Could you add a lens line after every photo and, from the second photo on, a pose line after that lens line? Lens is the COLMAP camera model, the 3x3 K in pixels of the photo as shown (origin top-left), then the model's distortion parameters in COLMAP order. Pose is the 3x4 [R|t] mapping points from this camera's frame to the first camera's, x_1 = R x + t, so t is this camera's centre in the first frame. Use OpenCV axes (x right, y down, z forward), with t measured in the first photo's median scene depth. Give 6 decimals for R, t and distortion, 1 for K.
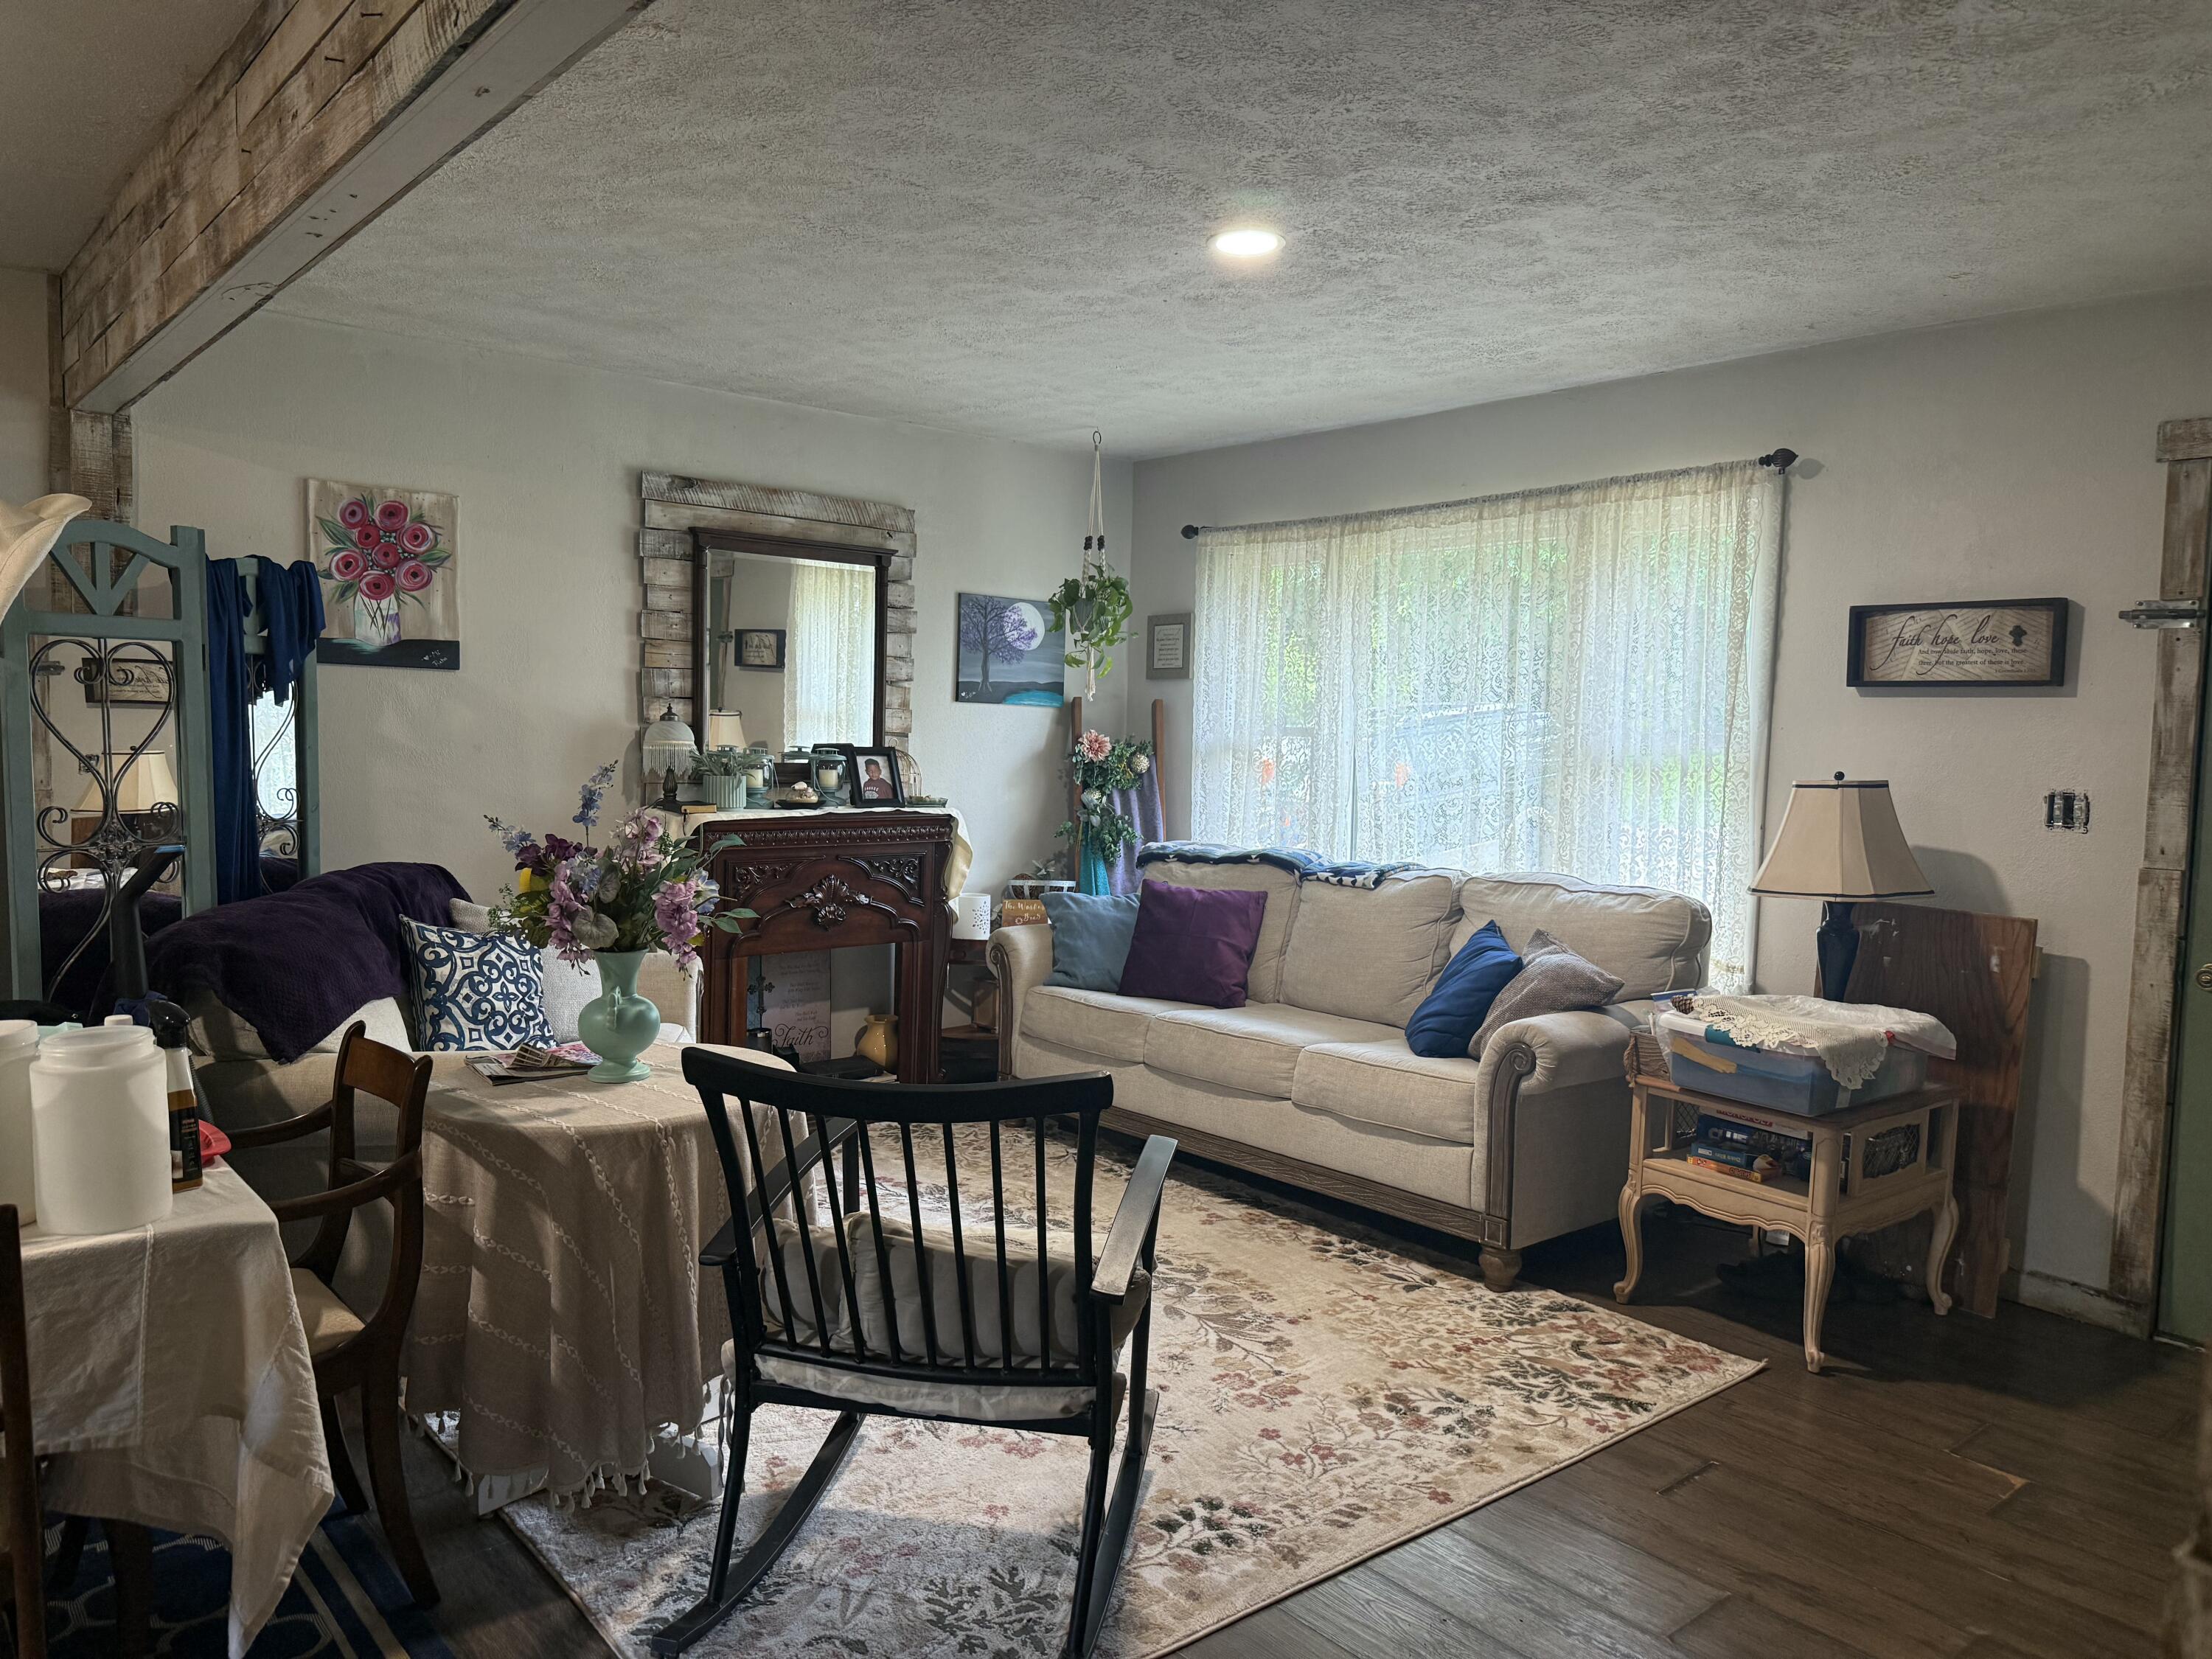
lens RADIAL K [[1562.7, 0, 1109.4], [0, 1562.7, 846.8], [0, 0, 1]] dist [-0.005325, 0.000023]
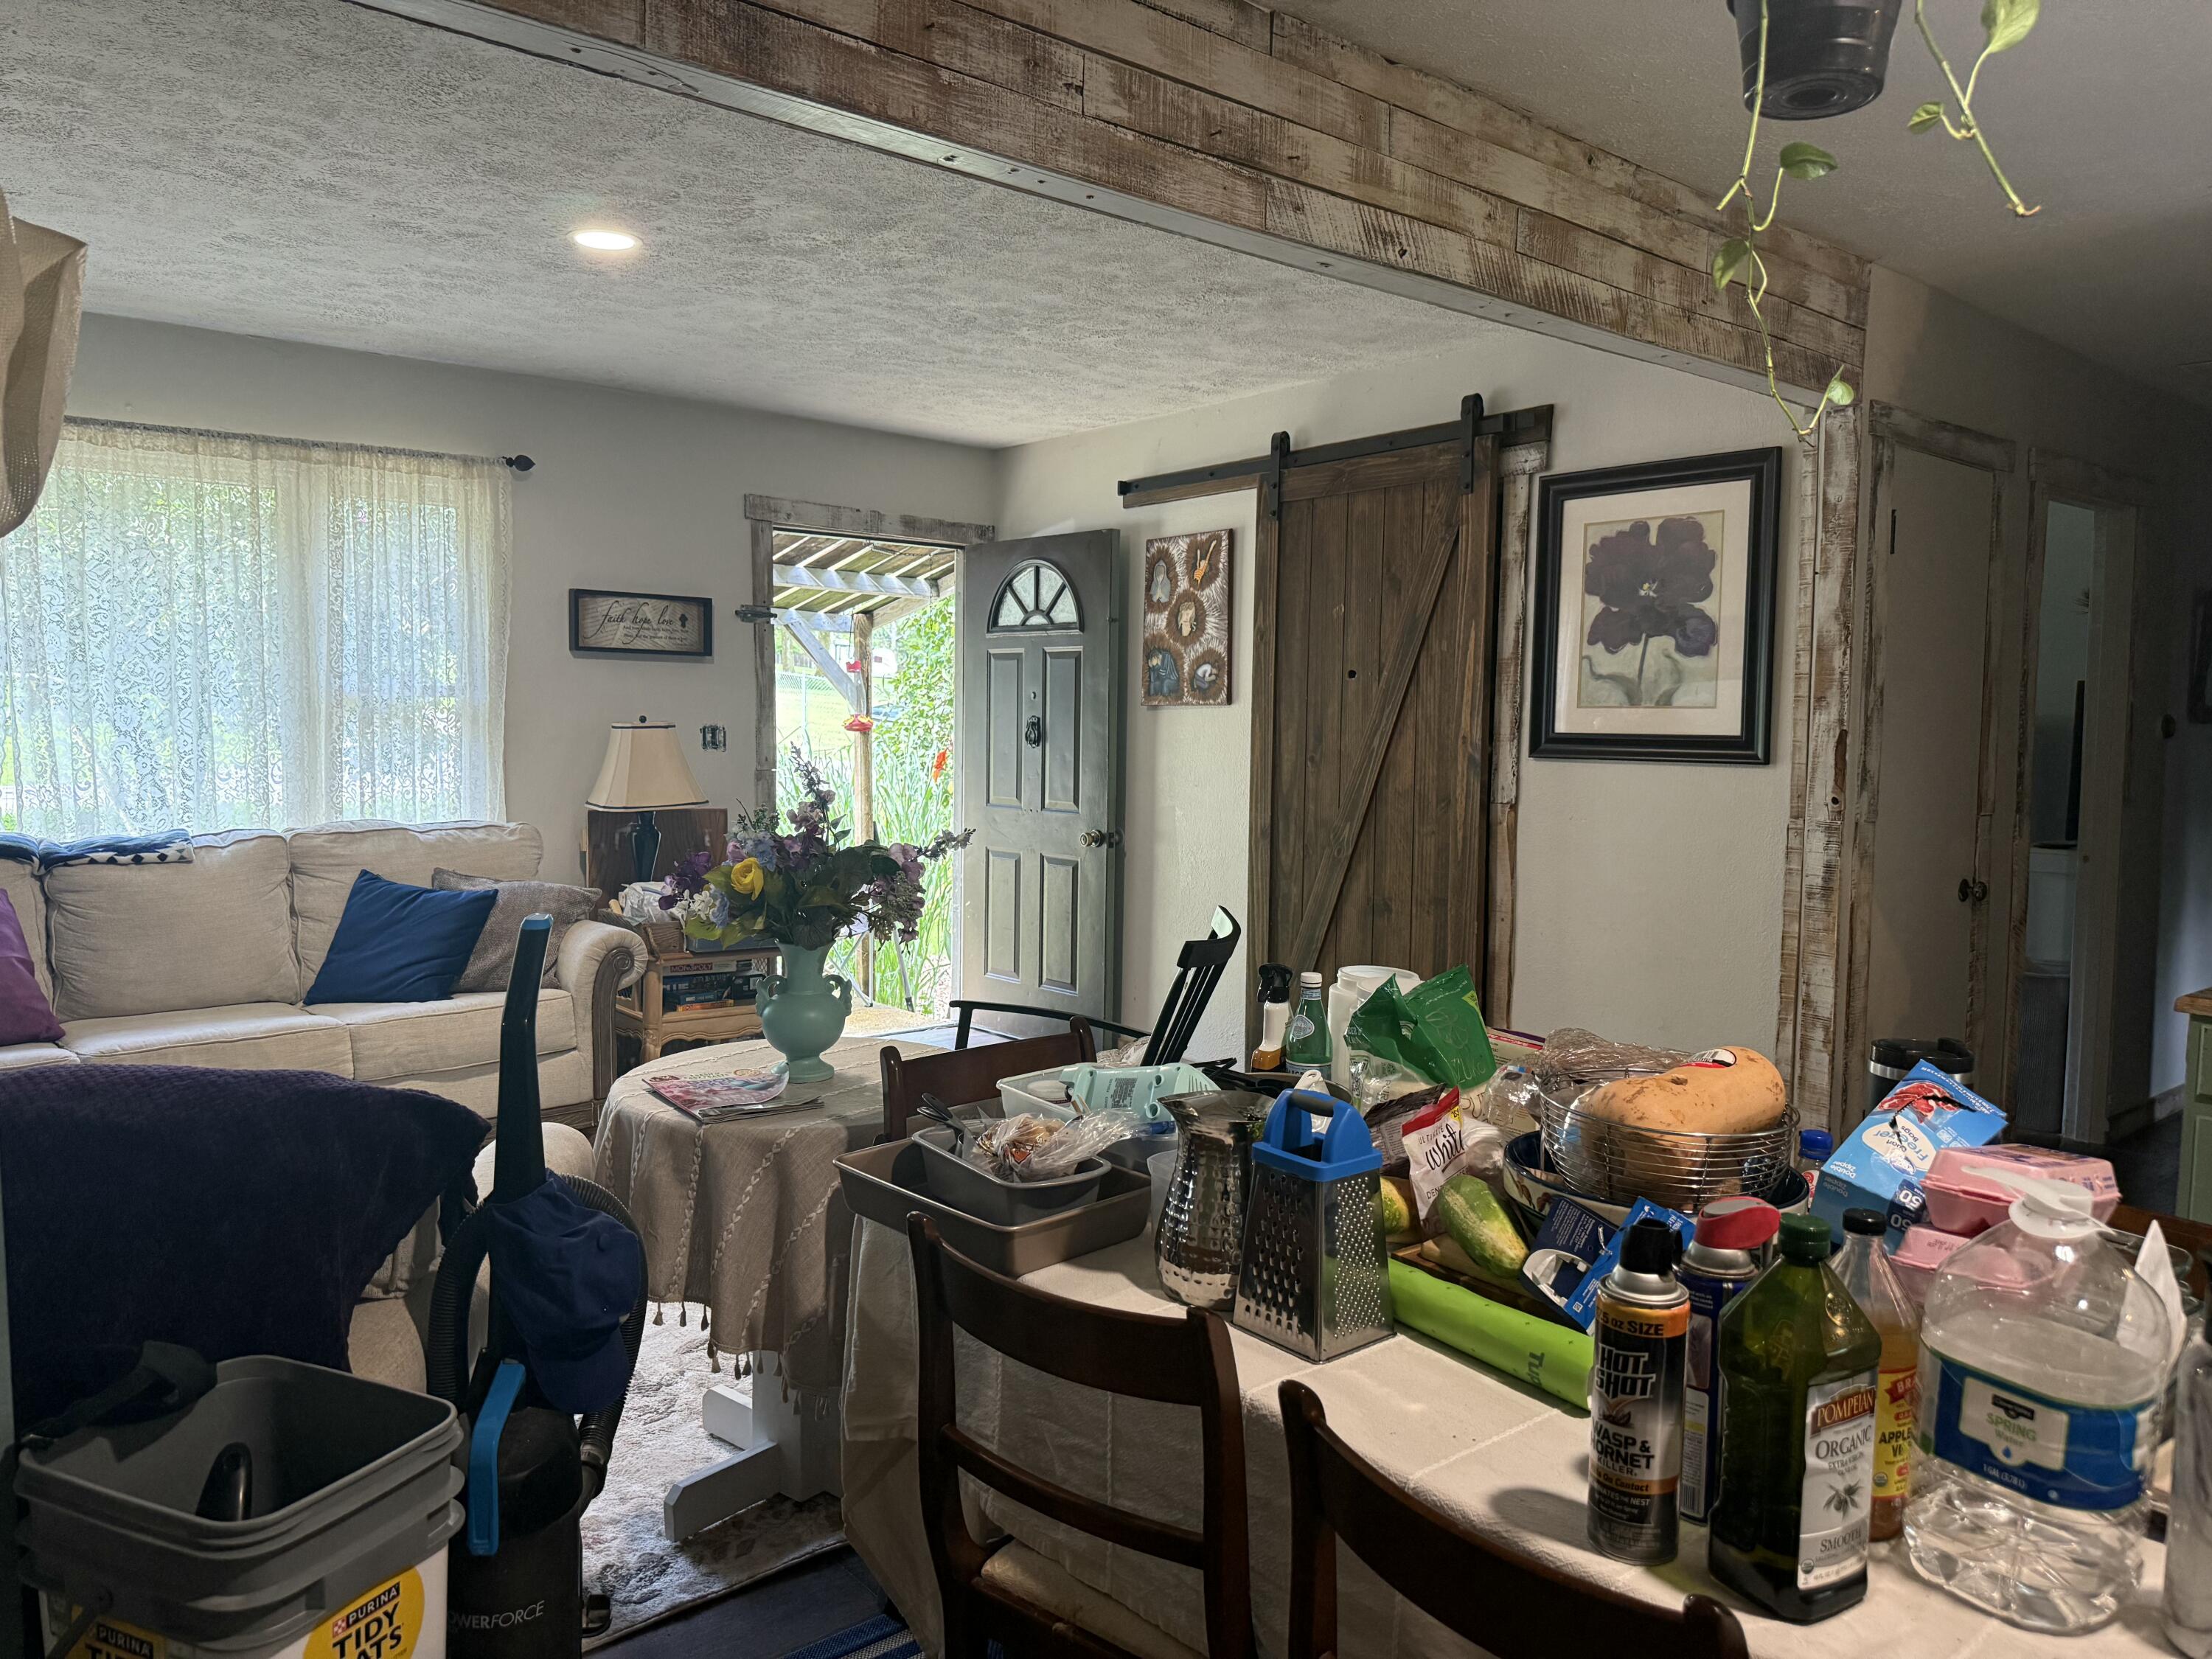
lens RADIAL K [[1562.7, 0, 1108.5], [0, 1562.7, 831.2], [0, 0, 1]] dist [-0.005325, 0.000023]
pose [[0.003966, -0.100645, 0.994914, -0.882751], [0.055936, 0.993387, 0.100268, -0.061419], [-0.998426, 0.055254, 0.009569, 0.578008]]
